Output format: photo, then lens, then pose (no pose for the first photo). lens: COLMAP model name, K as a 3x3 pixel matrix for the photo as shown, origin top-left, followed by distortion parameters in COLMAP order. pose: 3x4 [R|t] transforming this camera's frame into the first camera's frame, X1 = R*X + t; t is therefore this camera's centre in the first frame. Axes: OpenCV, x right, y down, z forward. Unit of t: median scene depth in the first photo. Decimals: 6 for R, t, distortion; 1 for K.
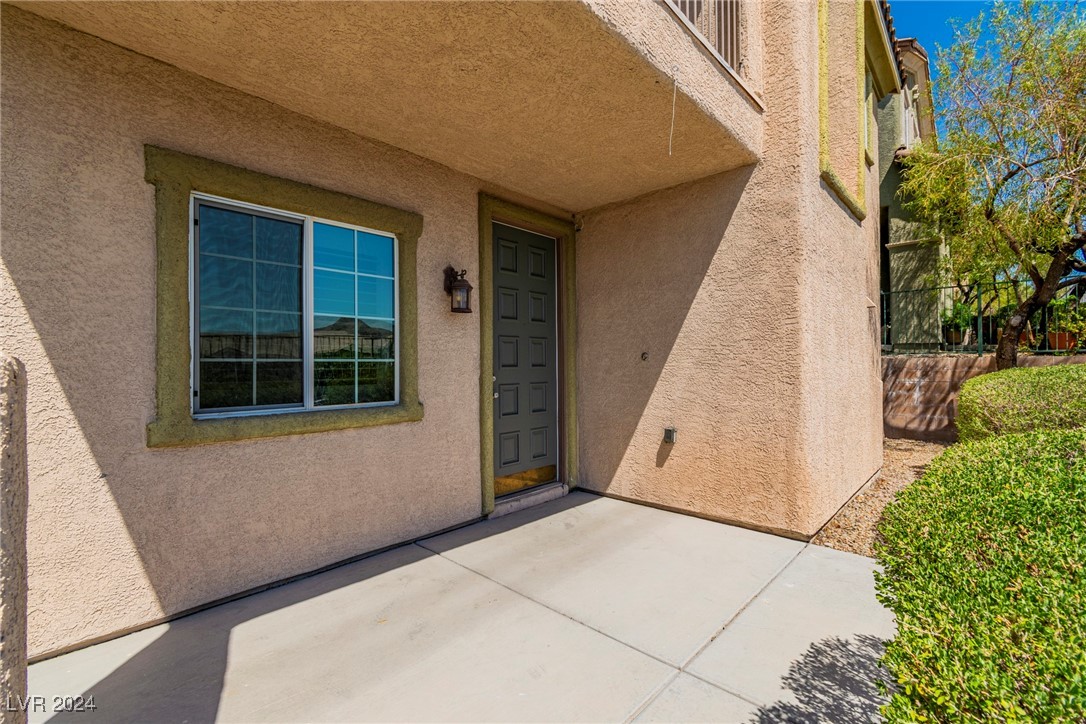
lens RADIAL K [[609.0, 0, 543.6], [0, 609.0, 360.3], [0, 0, 1]] dist [0.000381, -0.000367]
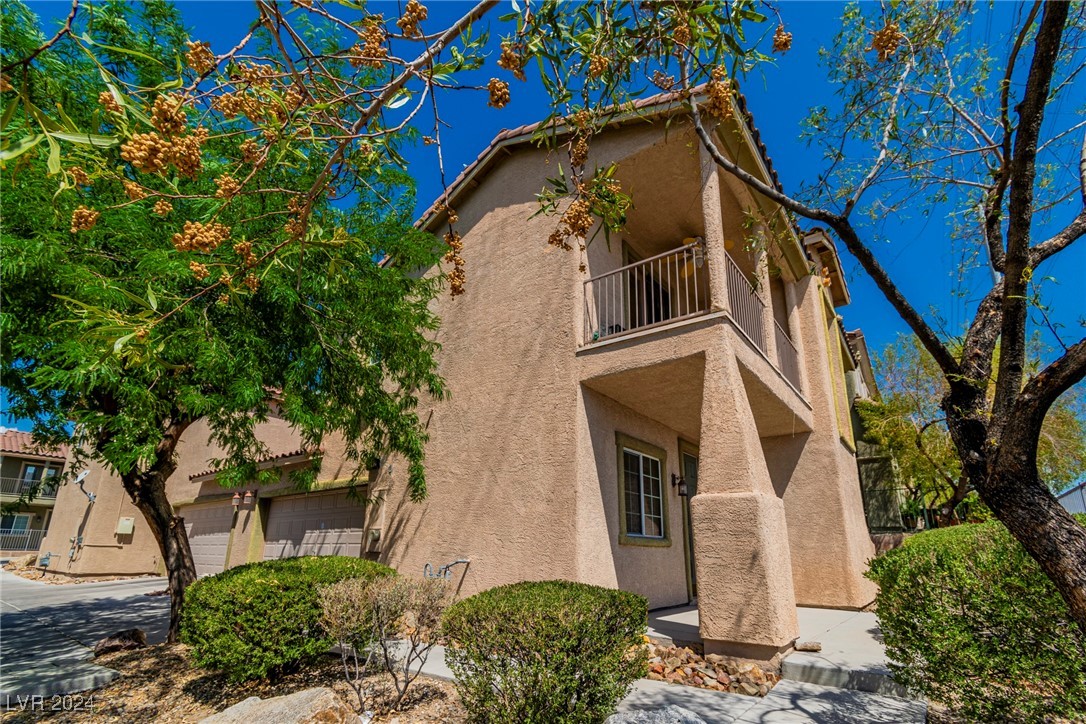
lens RADIAL K [[574.2, 0, 542.4], [0, 574.2, 363.6], [0, 0, 1]] dist [-0.000712, 0.000071]
pose [[0.998780, 0.038237, 0.031250, -0.369194], [-0.026949, 0.952314, -0.303926, 0.054969], [-0.041381, 0.302713, 0.952183, -0.541112]]
